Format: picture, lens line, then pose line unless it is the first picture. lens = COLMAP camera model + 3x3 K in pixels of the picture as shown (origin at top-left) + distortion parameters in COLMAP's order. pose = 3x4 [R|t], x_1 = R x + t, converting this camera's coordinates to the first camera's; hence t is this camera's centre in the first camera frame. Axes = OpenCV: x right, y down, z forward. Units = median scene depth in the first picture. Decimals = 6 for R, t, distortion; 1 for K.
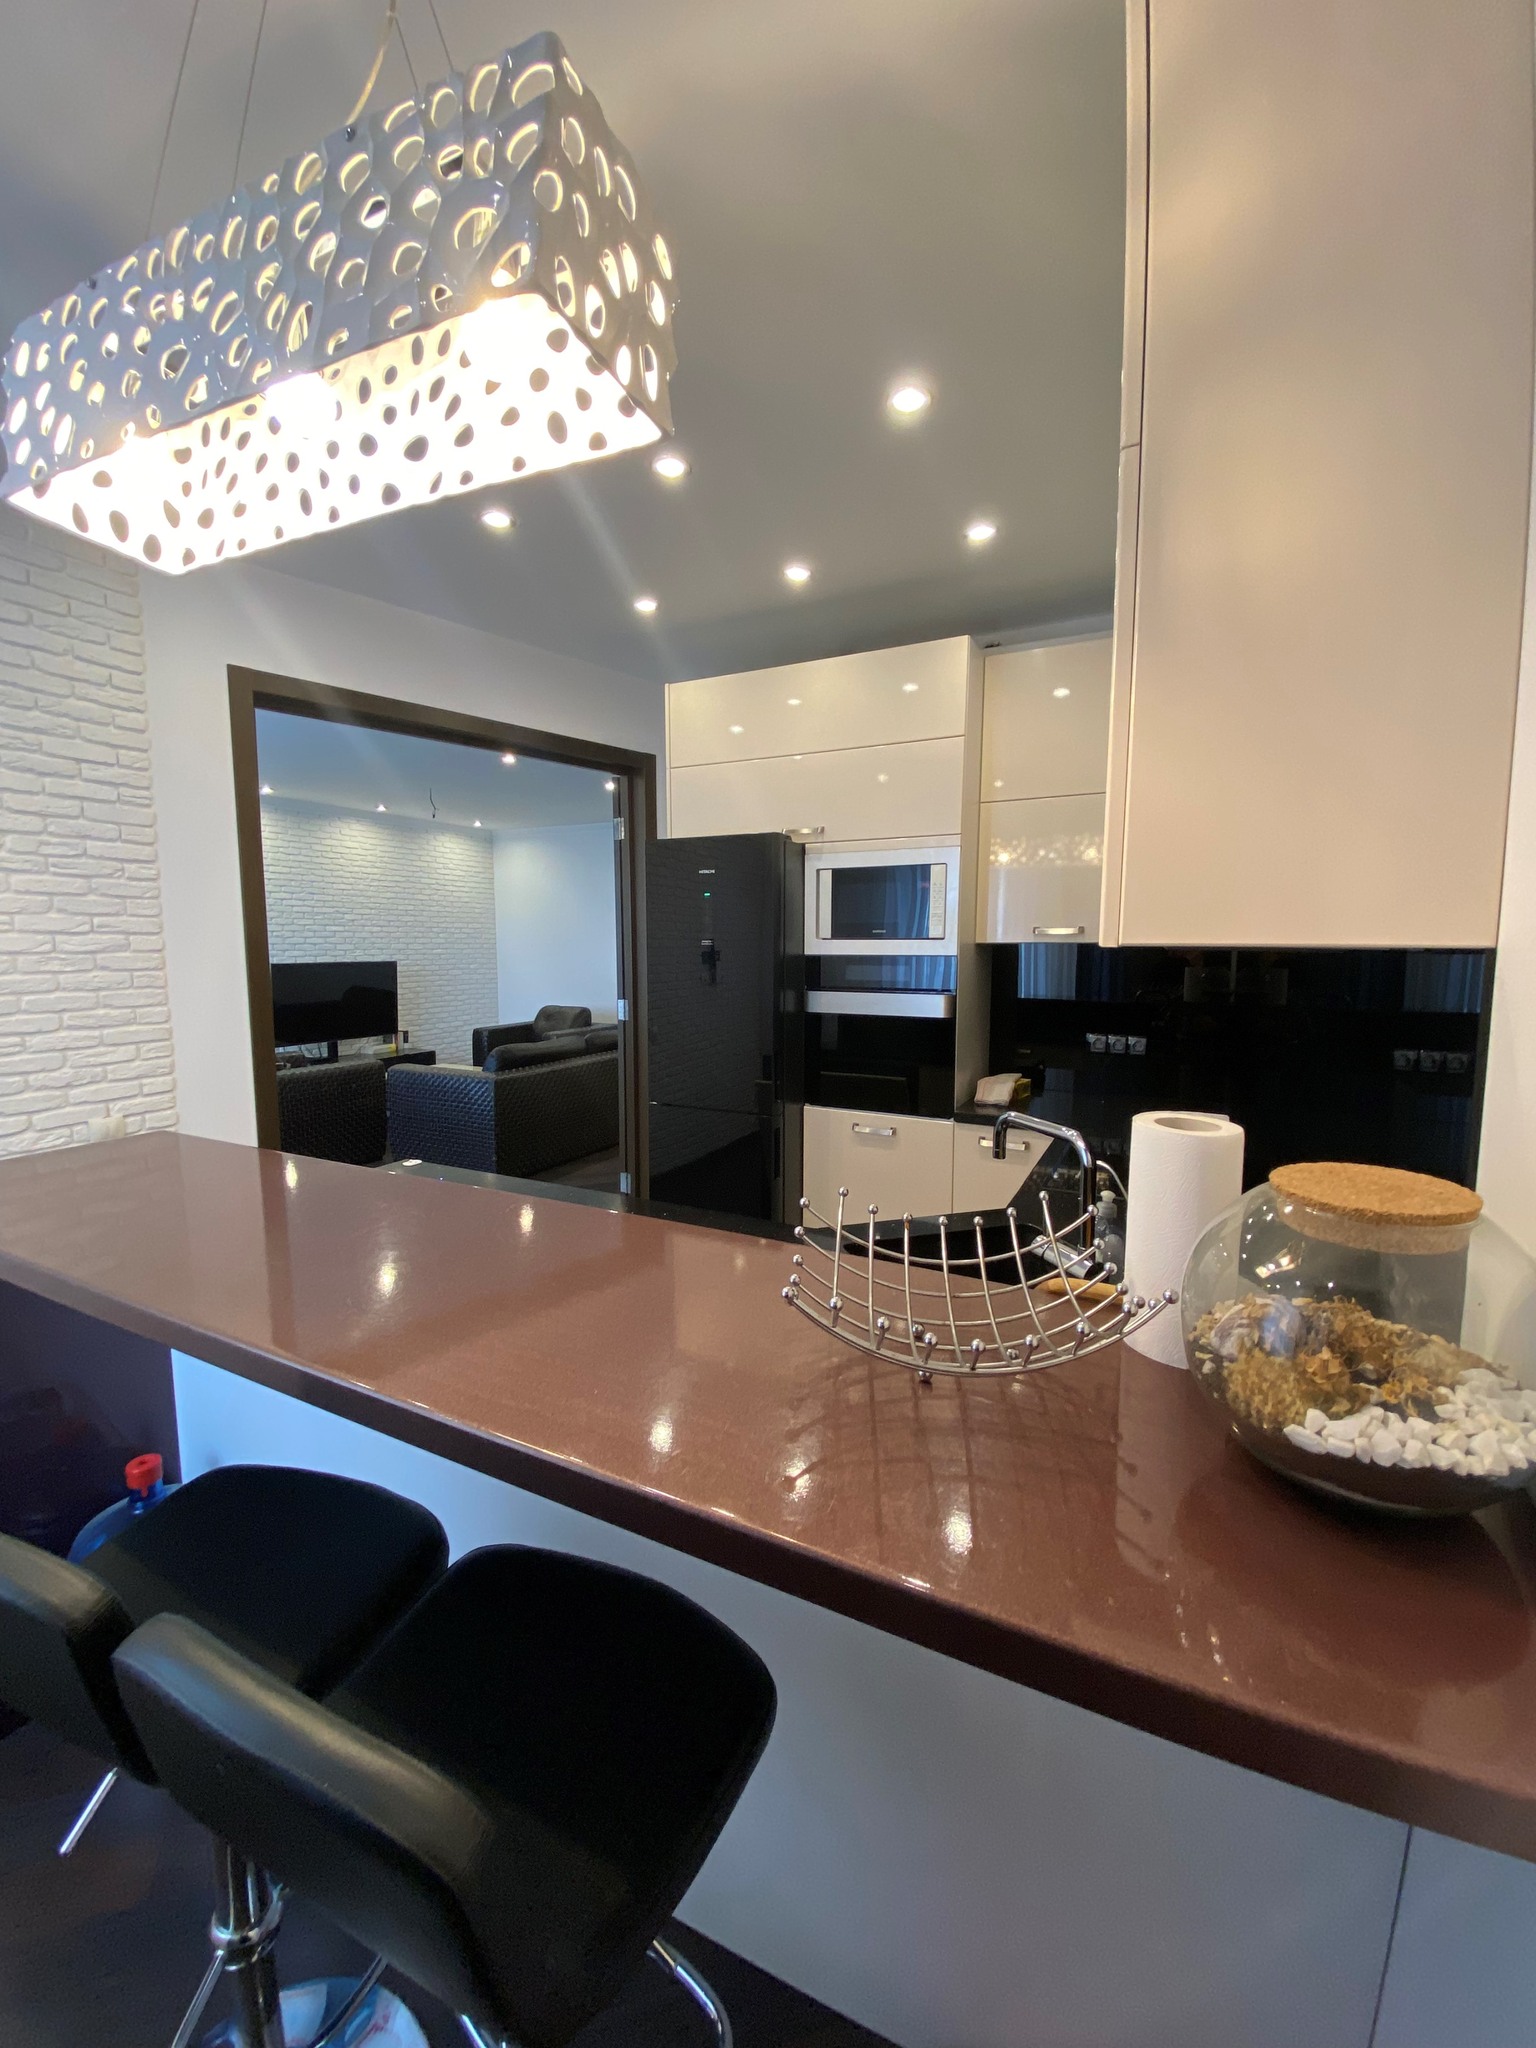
lens RADIAL K [[836.6, 0, 770.6], [0, 836.6, 1034.0], [0, 0, 1]] dist [0.000673, -0.011759]
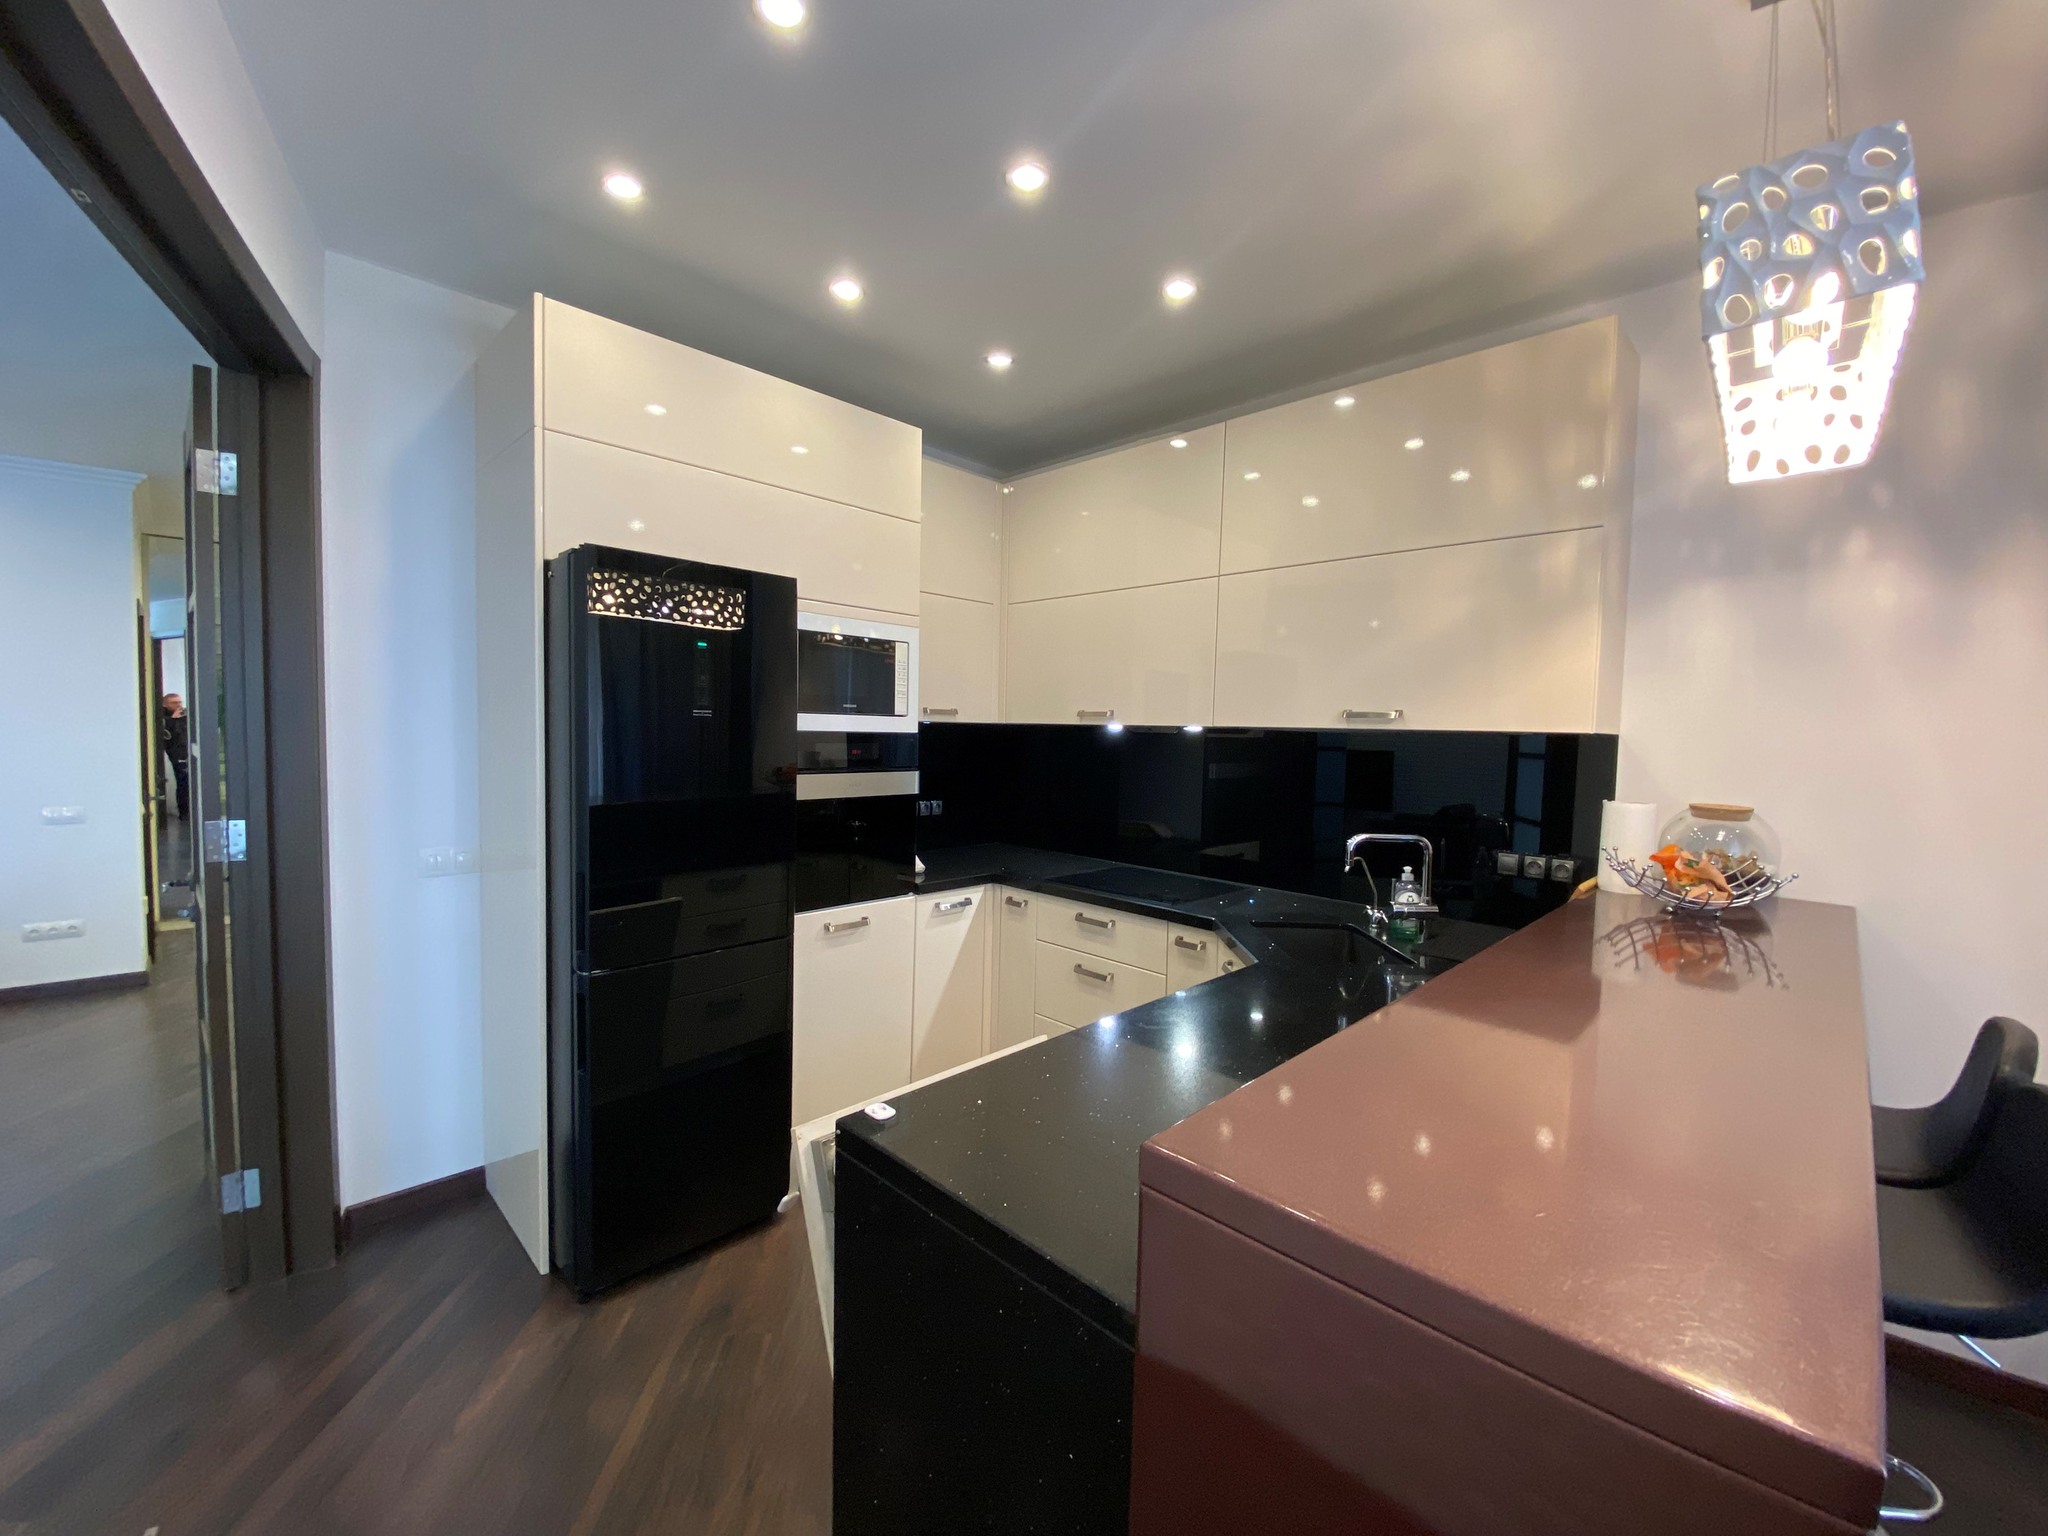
lens RADIAL K [[836.6, 0, 1024.0], [0, 836.6, 768.0], [0, 0, 1]] dist [0.000673, -0.011759]
pose [[0.264795, -0.040623, 0.963449, -0.729168], [0.080923, 0.996524, 0.019777, -0.060434], [-0.960903, 0.072728, 0.267162, 0.595469]]
